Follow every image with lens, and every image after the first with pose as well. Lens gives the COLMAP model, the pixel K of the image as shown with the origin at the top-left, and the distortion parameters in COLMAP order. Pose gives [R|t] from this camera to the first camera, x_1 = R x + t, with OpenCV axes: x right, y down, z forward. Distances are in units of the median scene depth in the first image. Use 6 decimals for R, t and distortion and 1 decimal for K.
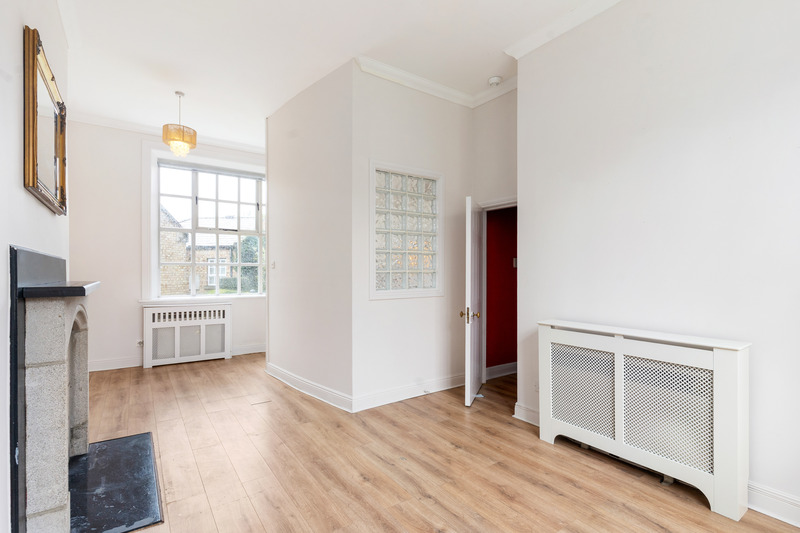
lens RADIAL K [[383.8, 0, 399.8], [0, 383.8, 269.2], [0, 0, 1]] dist [0.003241, -0.000422]
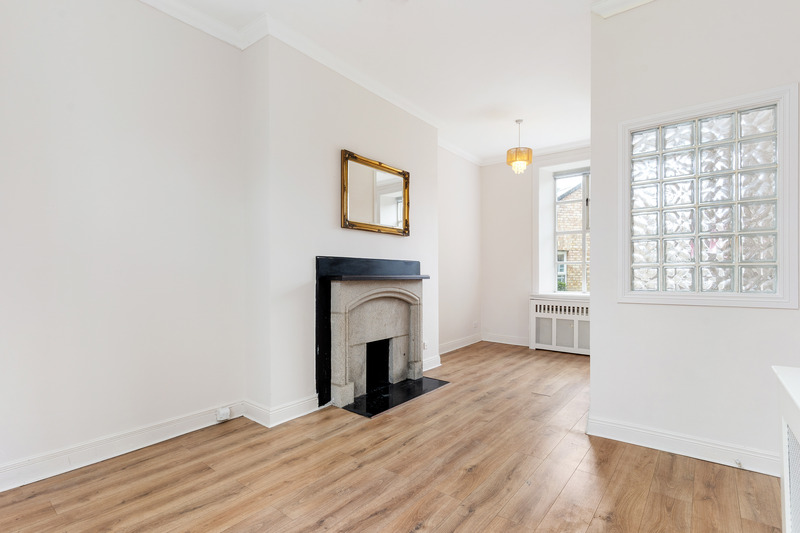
lens RADIAL K [[383.8, 0, 399.8], [0, 383.8, 269.2], [0, 0, 1]] dist [0.003241, -0.000422]
pose [[0.290588, -0.009673, -0.956799, 0.540544], [0.007479, 0.999941, -0.007838, 0.014258], [0.956819, -0.004878, 0.290643, 0.342365]]
